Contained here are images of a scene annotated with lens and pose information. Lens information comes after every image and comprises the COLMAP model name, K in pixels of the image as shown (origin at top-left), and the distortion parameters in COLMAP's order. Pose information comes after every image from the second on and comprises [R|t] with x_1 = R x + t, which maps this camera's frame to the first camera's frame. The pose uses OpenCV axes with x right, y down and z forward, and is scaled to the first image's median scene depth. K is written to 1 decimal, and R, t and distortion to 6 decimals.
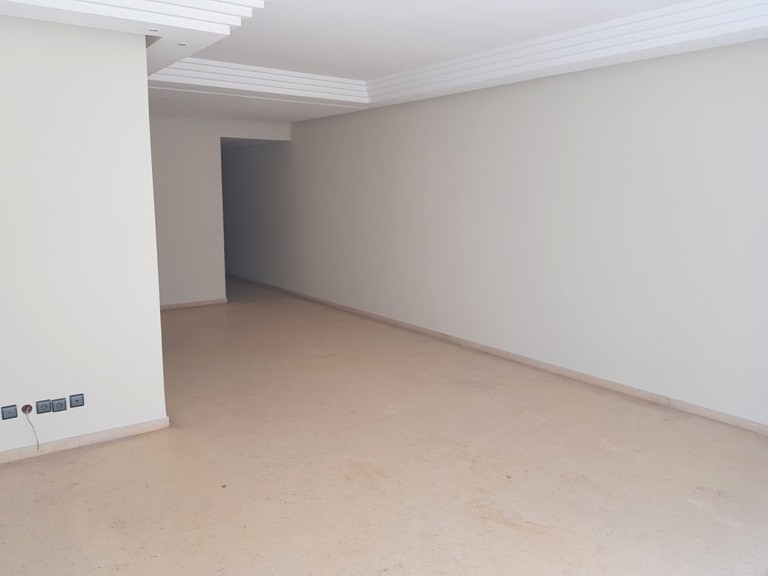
lens RADIAL K [[605.5, 0, 382.4], [0, 605.5, 290.2], [0, 0, 1]] dist [-0.000944, -0.001205]
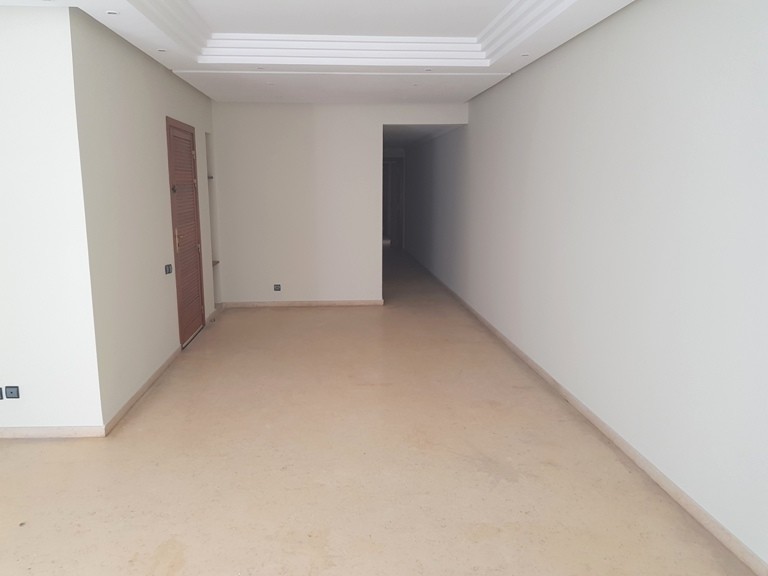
lens RADIAL K [[605.5, 0, 382.4], [0, 605.5, 290.2], [0, 0, 1]] dist [-0.000944, -0.001205]
pose [[0.829152, 0.085316, -0.552474, 0.317597], [-0.080819, 0.996197, 0.032544, -0.039829], [0.553150, 0.017667, 0.832894, 0.293087]]
